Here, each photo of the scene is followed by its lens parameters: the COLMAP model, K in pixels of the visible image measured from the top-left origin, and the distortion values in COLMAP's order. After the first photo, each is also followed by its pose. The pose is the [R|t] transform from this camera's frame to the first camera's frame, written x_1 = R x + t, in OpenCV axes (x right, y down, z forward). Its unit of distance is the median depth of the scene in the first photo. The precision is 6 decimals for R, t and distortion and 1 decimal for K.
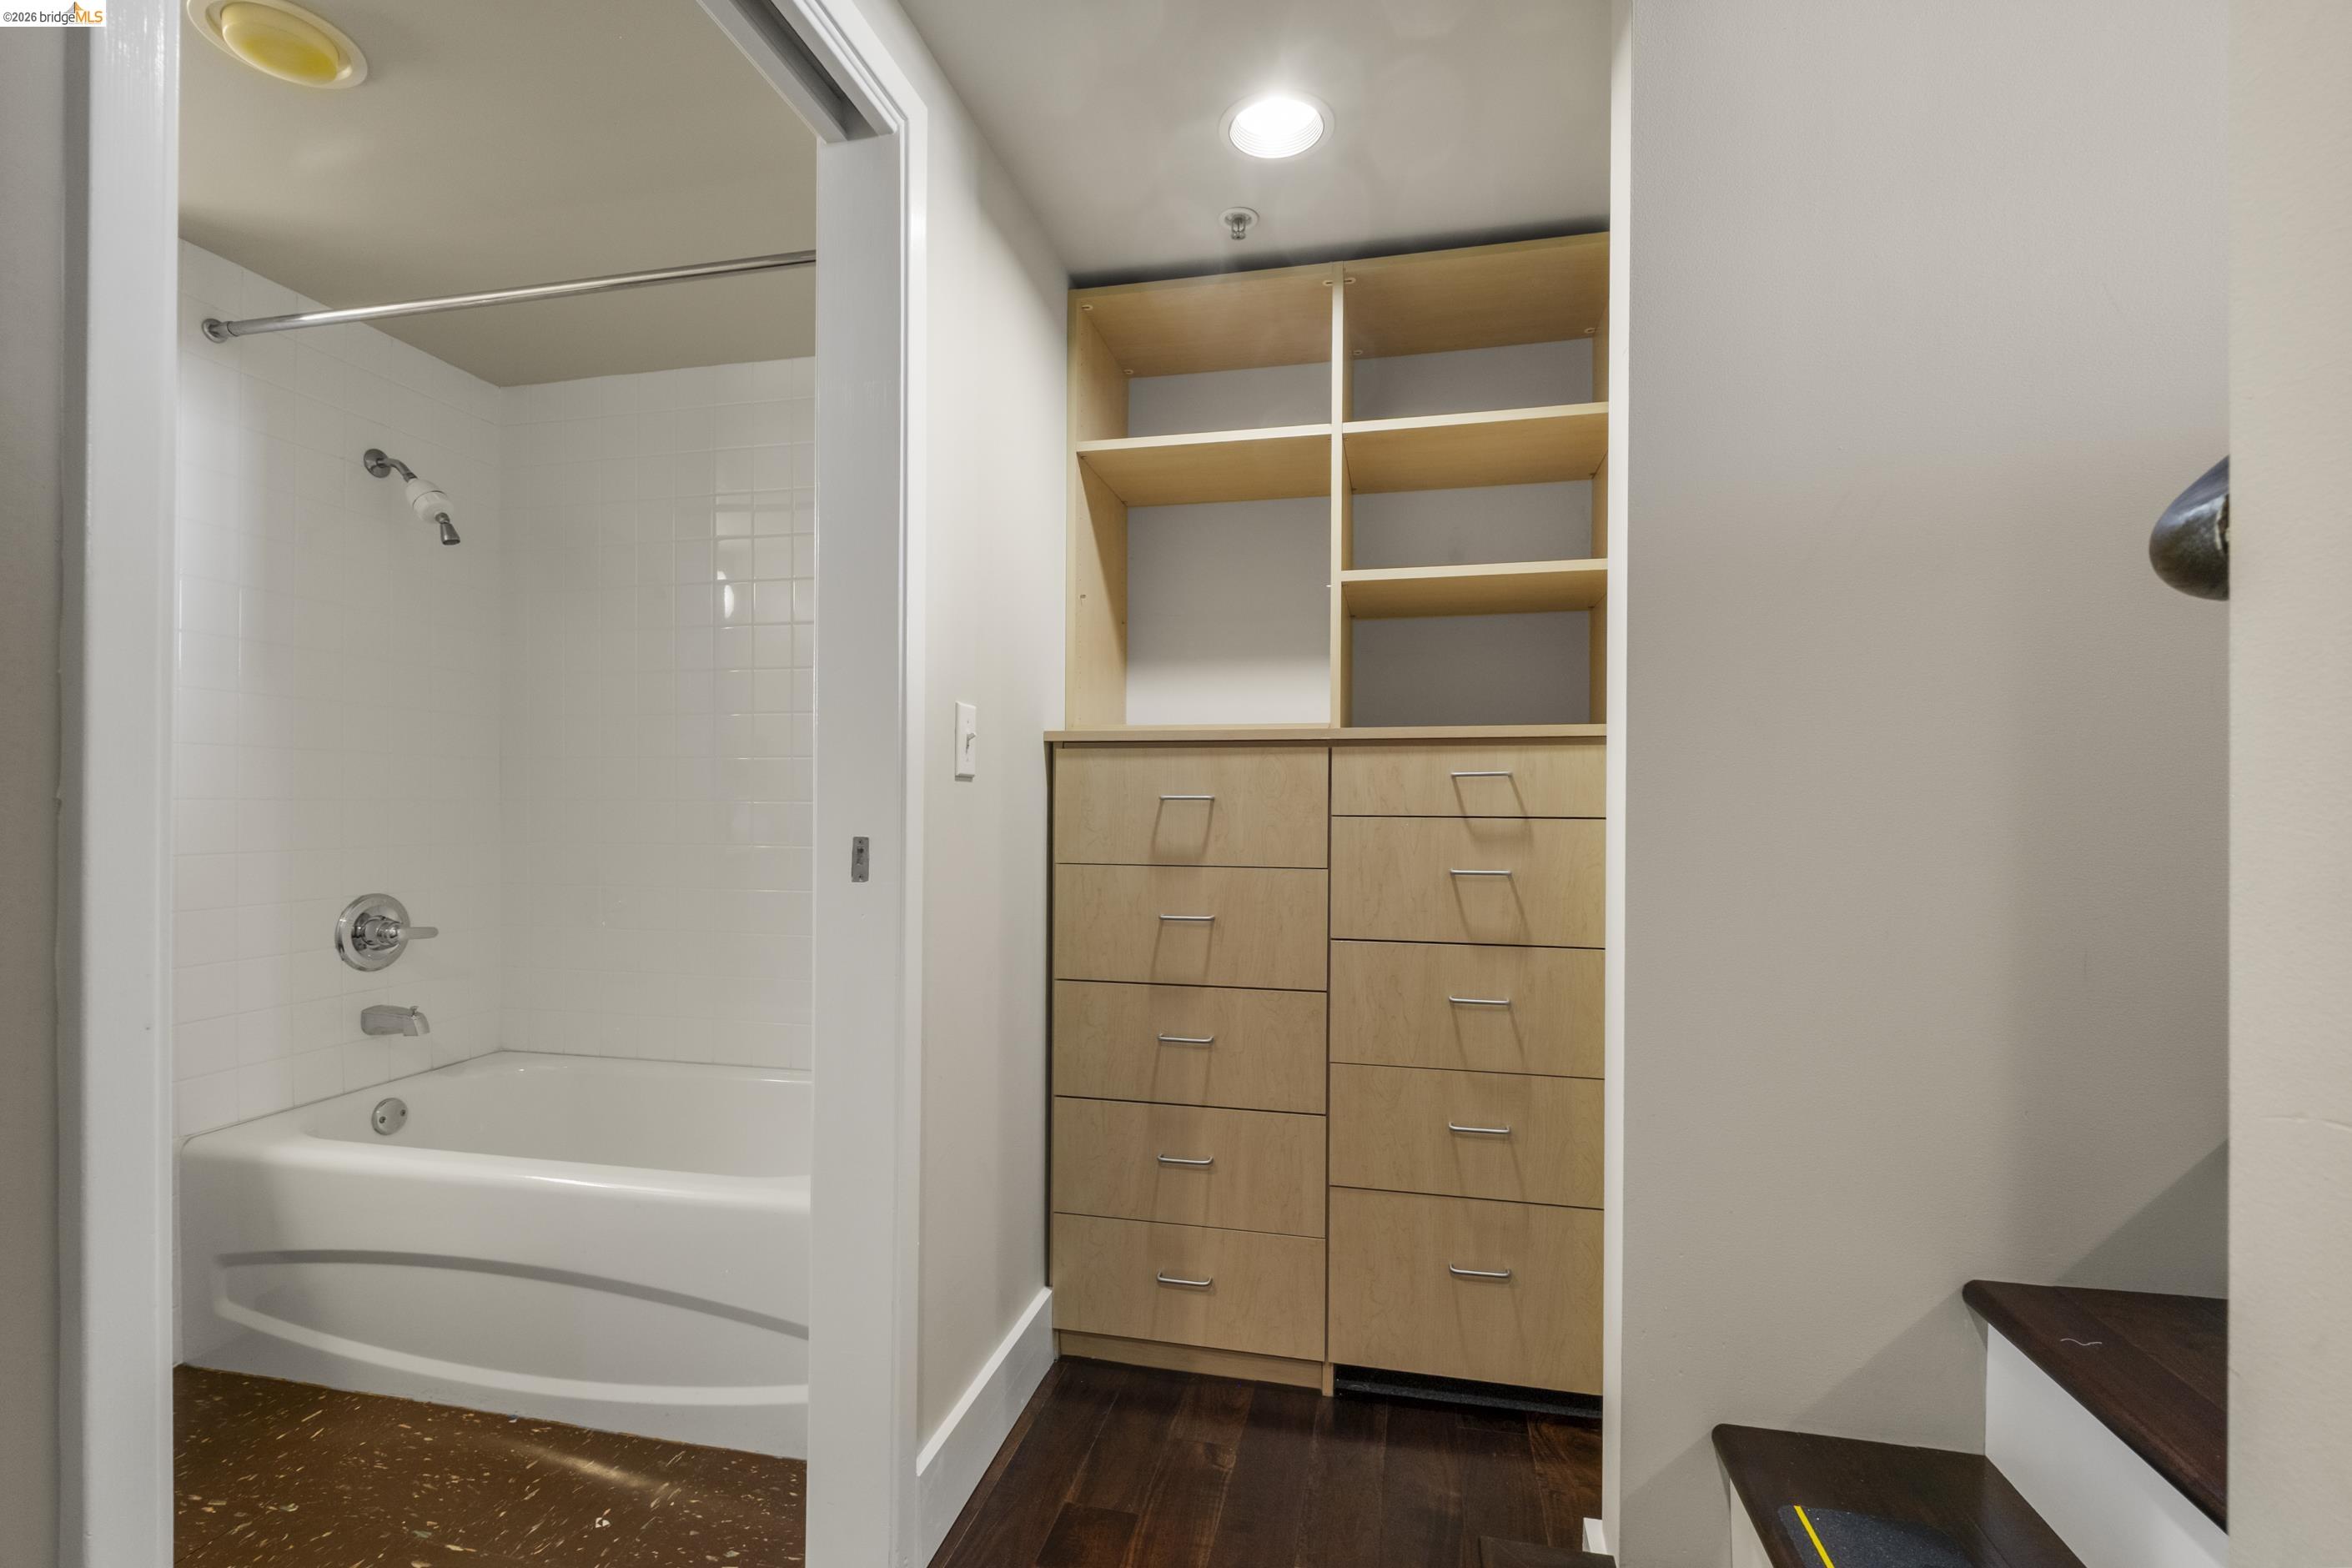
lens RADIAL K [[1030.3, 0, 1175.9], [0, 1030.3, 778.6], [0, 0, 1]] dist [0.002745, -0.004728]
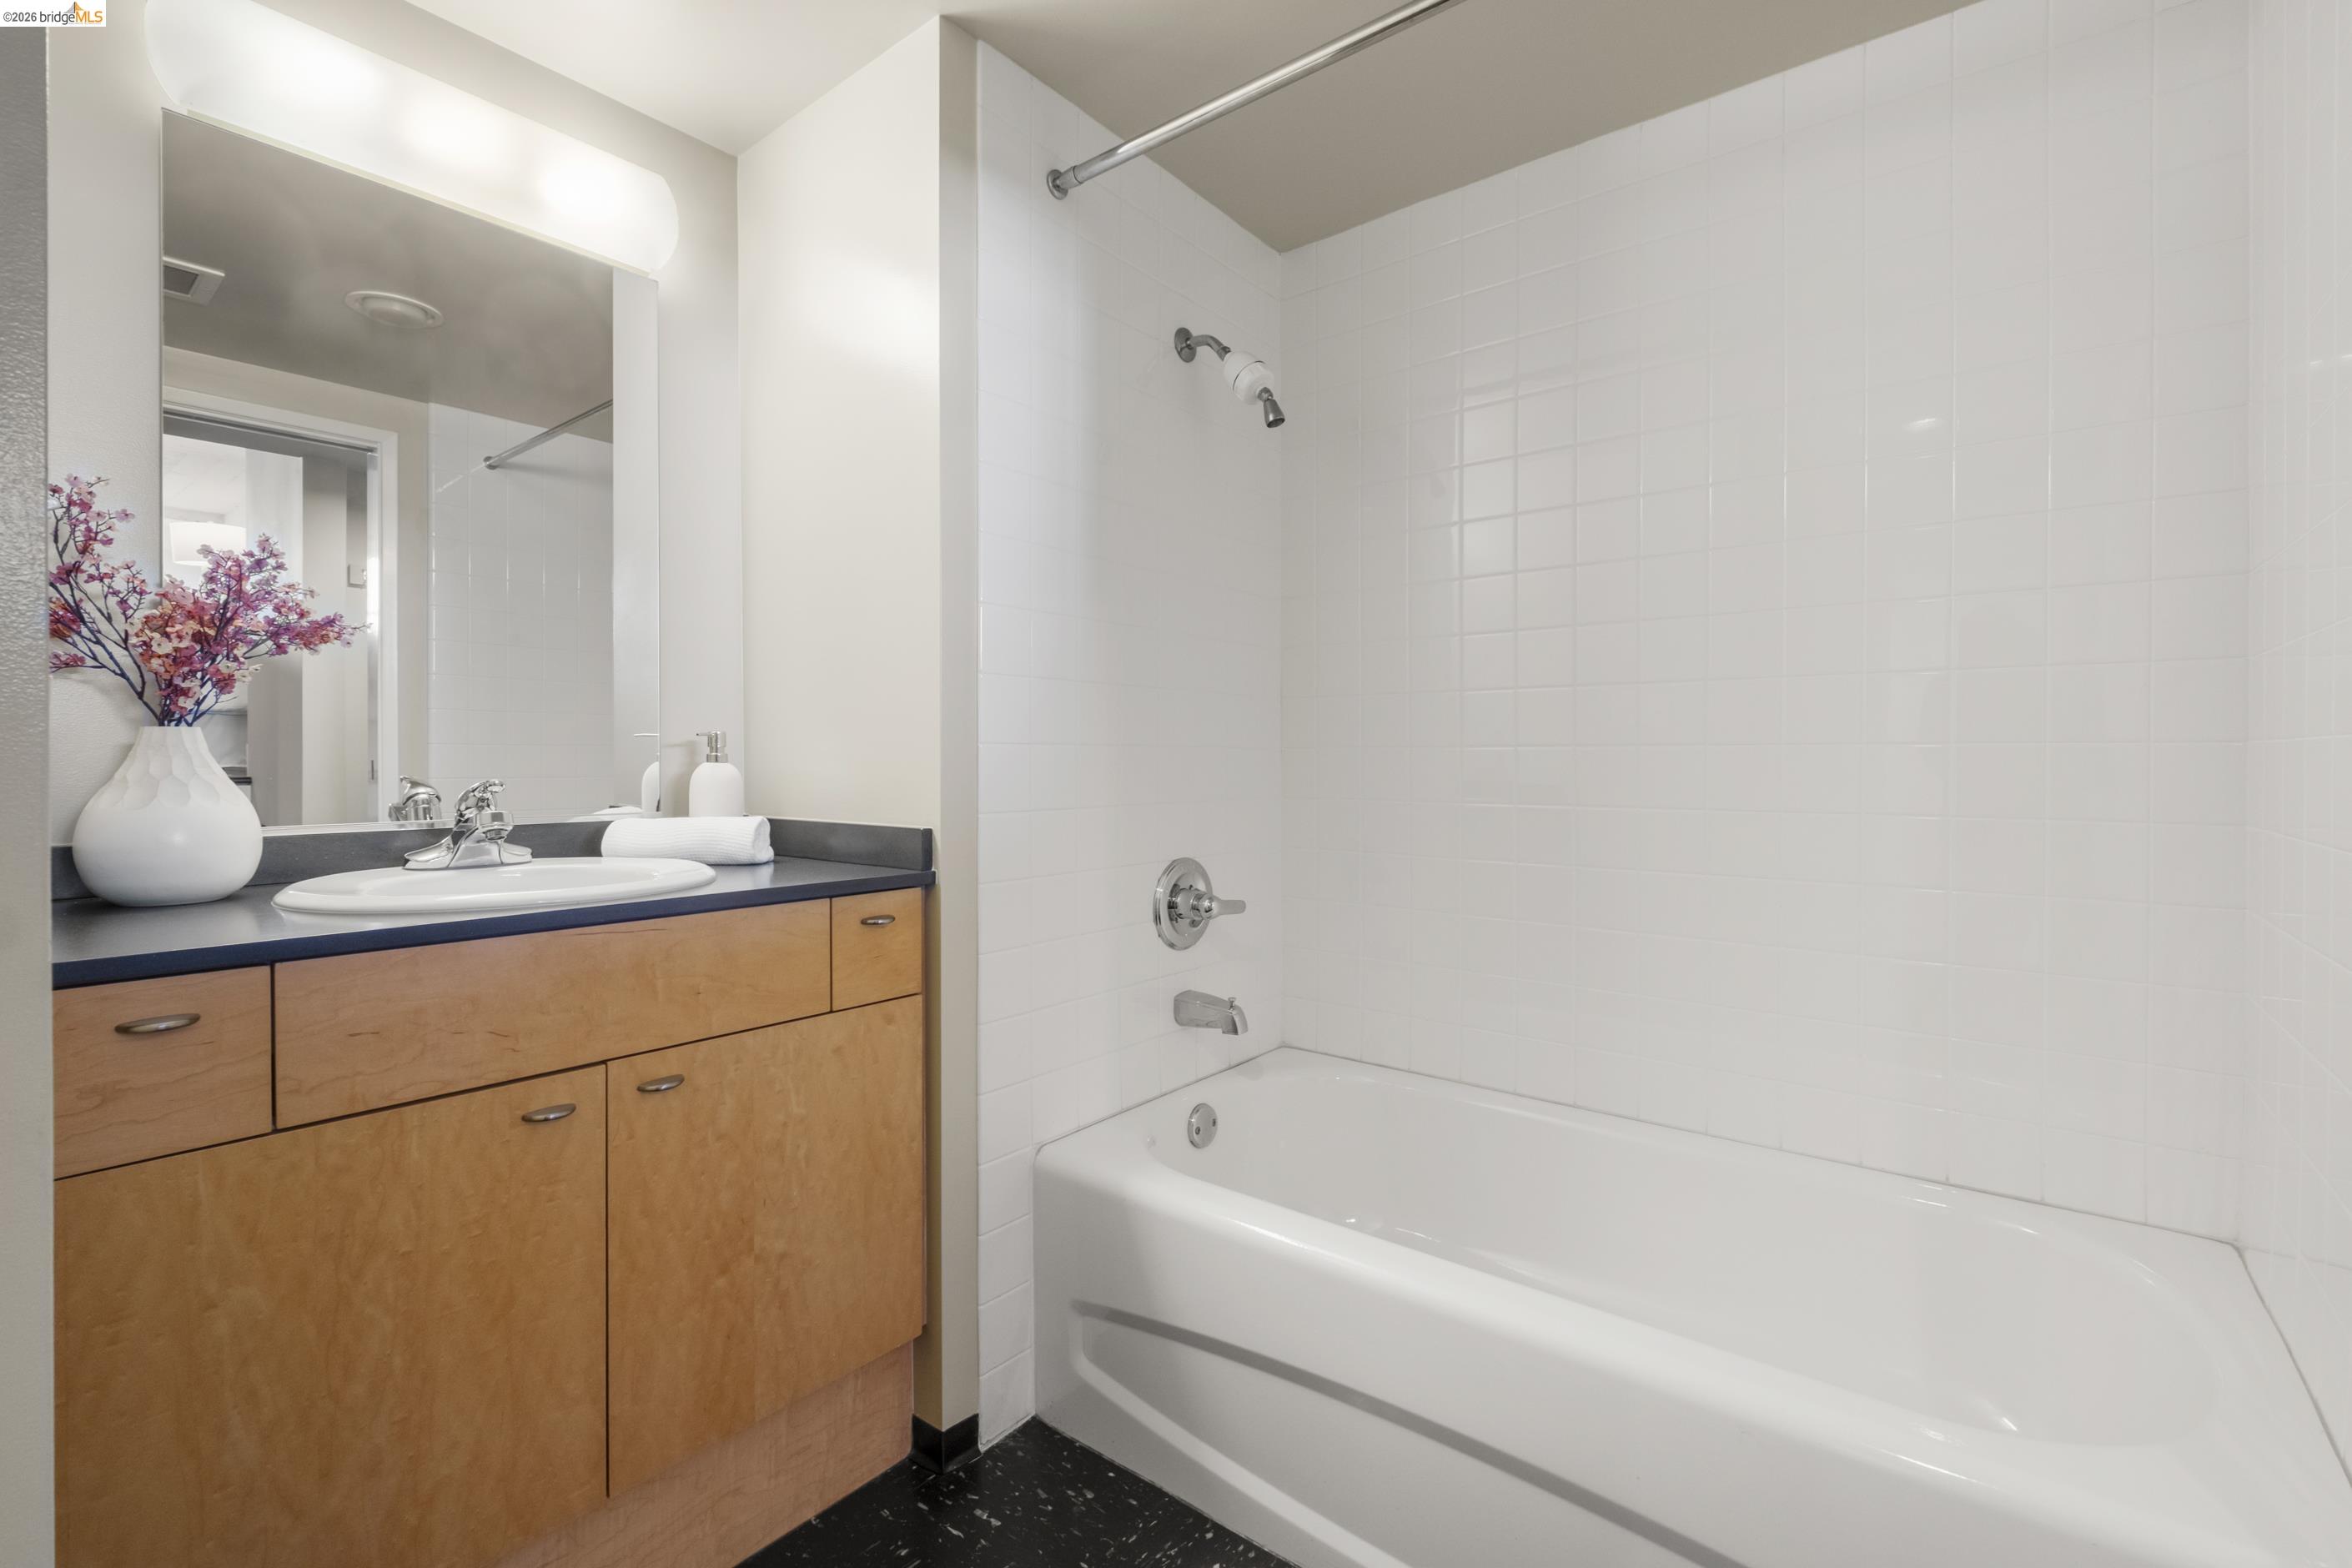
lens RADIAL K [[1030.3, 0, 1230.2], [0, 1030.3, 723.2], [0, 0, 1]] dist [0.002745, -0.004728]
pose [[0.908070, -0.010468, -0.418687, -0.394684], [0.009419, 0.999945, -0.004573, 0.006276], [0.418711, 0.000209, 0.908119, 0.254714]]
